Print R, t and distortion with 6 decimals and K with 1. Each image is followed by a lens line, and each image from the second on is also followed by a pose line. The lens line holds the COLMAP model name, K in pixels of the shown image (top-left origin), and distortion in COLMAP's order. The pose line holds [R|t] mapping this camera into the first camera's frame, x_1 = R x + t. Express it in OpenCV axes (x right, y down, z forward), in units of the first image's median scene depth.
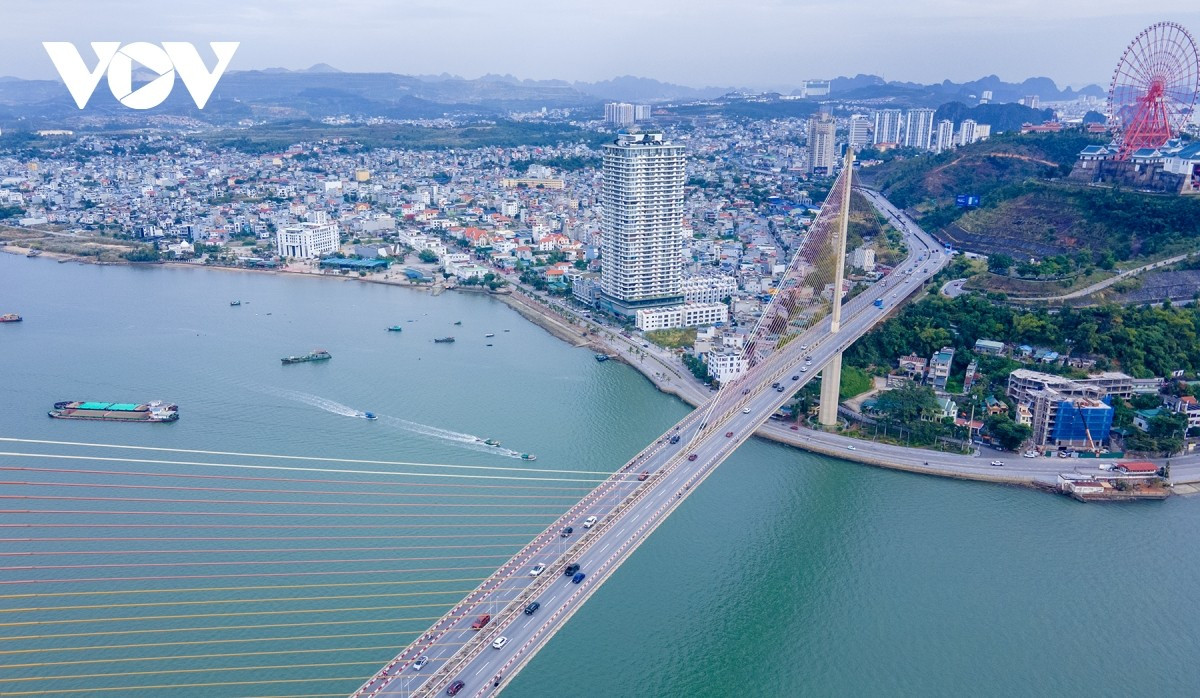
lens RADIAL K [[1011.8, 0, 600.0], [0, 1011.8, 395.0], [0, 0, 1]] dist [0.029597, -0.003346]
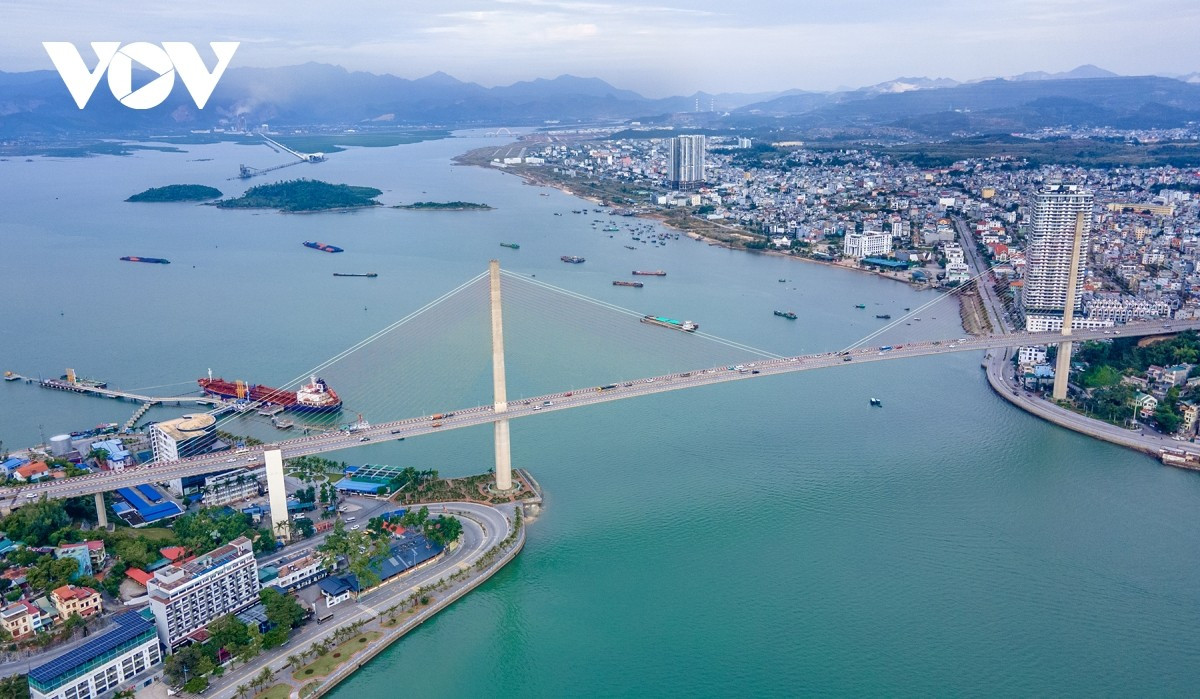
lens RADIAL K [[1011.8, 0, 600.0], [0, 1011.8, 395.5], [0, 0, 1]] dist [0.029597, -0.003346]
pose [[0.766090, 0.179594, -0.617133, 0.330662], [-0.179331, 0.981764, 0.063090, 0.027027], [0.617209, 0.062339, 0.784326, -0.292156]]
